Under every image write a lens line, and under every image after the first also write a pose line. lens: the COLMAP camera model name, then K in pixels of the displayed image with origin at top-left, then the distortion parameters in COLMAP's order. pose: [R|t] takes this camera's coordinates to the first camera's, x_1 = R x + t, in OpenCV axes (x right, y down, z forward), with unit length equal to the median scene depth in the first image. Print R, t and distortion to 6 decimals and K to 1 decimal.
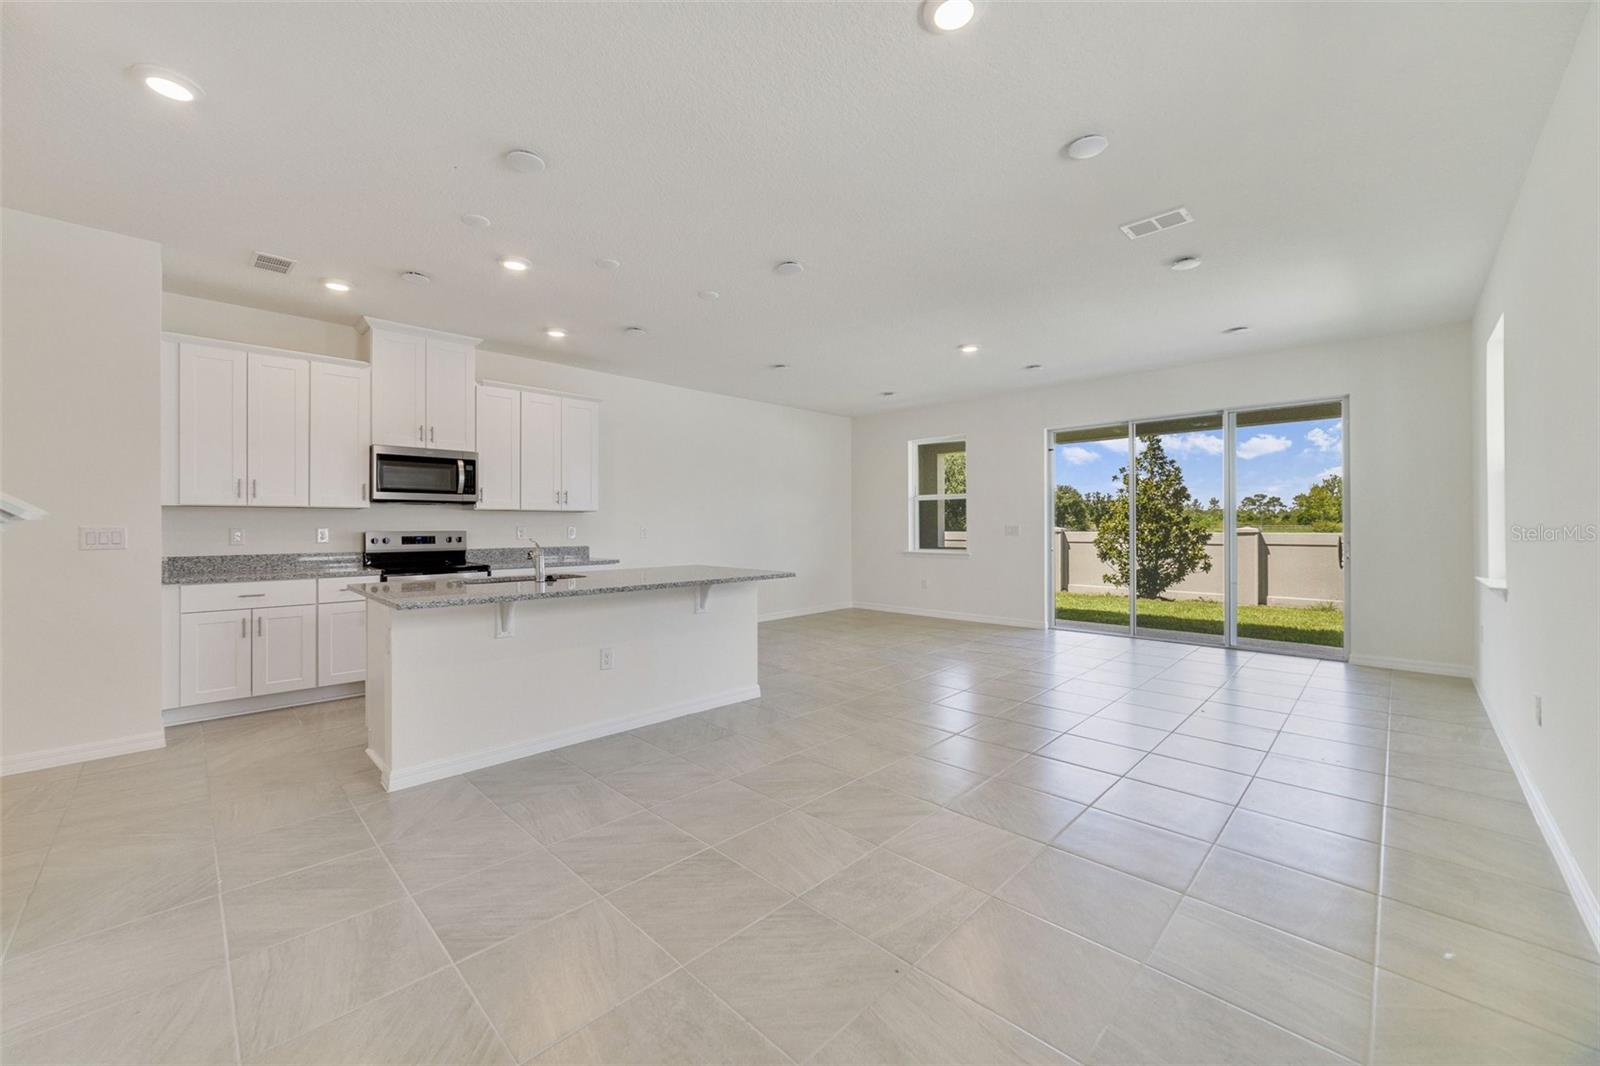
lens RADIAL K [[615.9, 0, 800.0], [0, 615.9, 533.0], [0, 0, 1]] dist [0.000112, 0.000074]
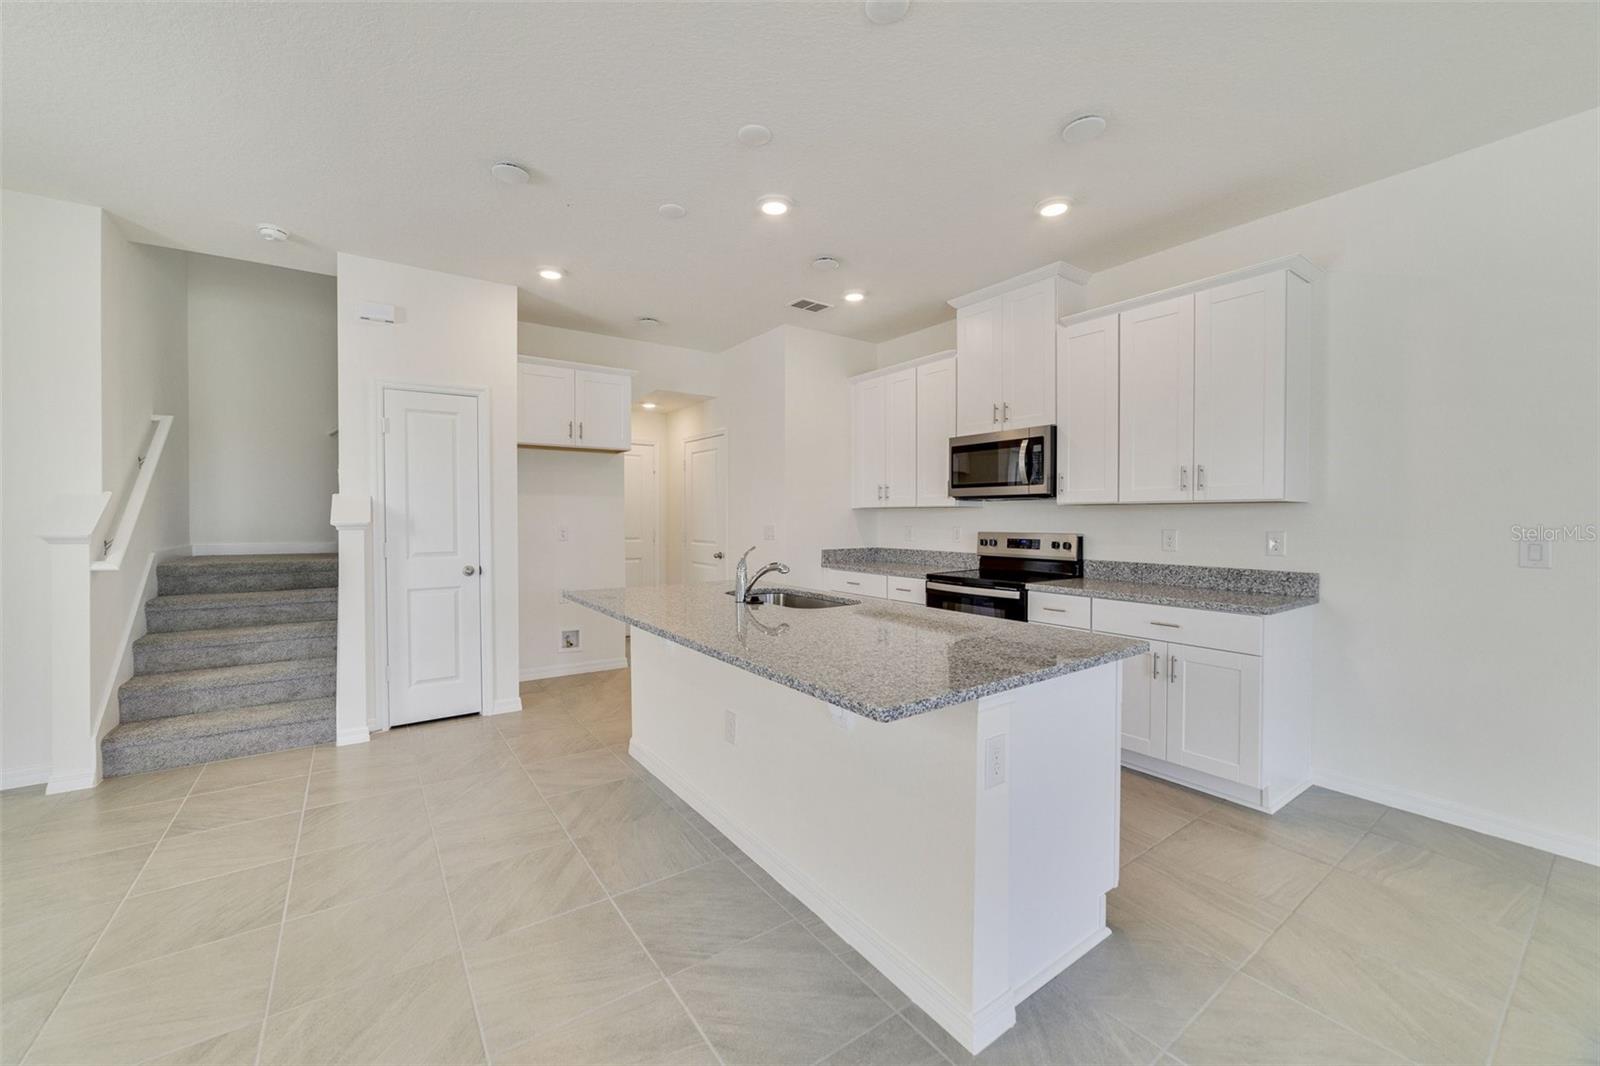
lens RADIAL K [[632.4, 0, 800.0], [0, 632.4, 533.0], [0, 0, 1]] dist [-0.013278, 0.000132]
pose [[-0.186135, 0.027104, -0.982150, 0.124440], [-0.013285, 0.999459, 0.030099, -0.011677], [0.982434, 0.018651, -0.185674, 0.425182]]
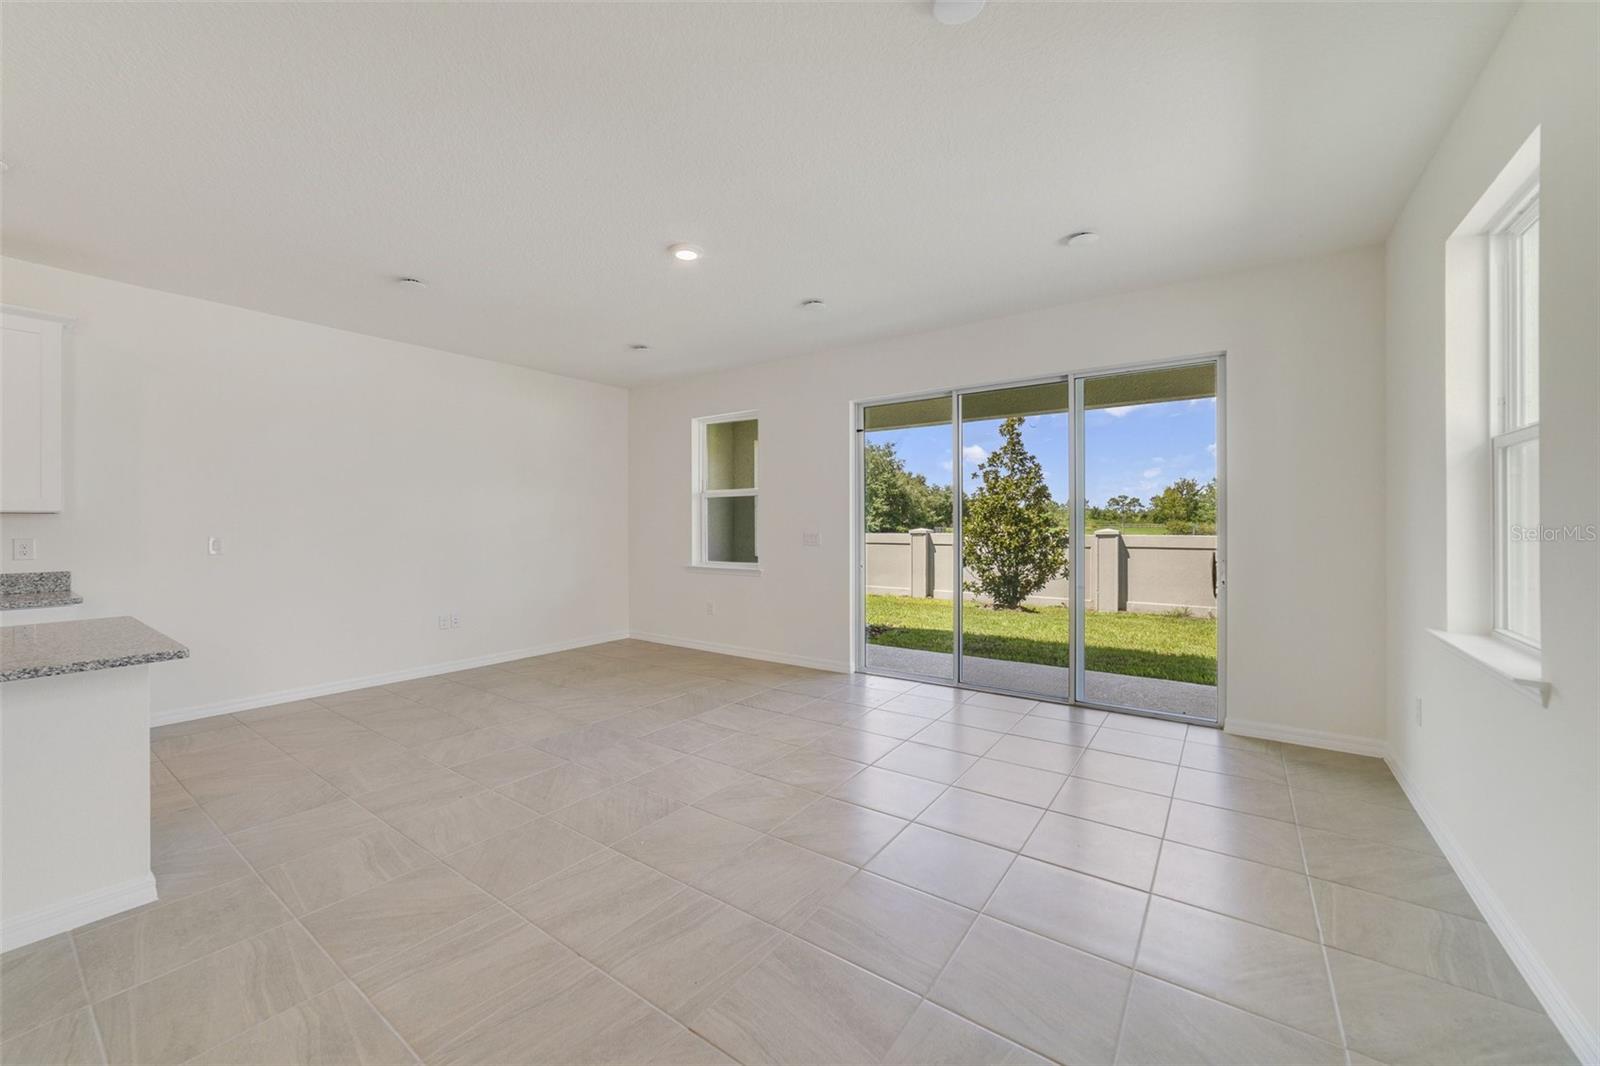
lens RADIAL K [[602.0, 0, 800.0], [0, 602.0, 533.0], [0, 0, 1]] dist [-0.015352, -0.000001]
pose [[0.989251, -0.001363, 0.146222, 0.163088], [0.000681, 0.999989, 0.004718, -0.010824], [-0.146227, -0.004568, 0.989241, 0.208334]]
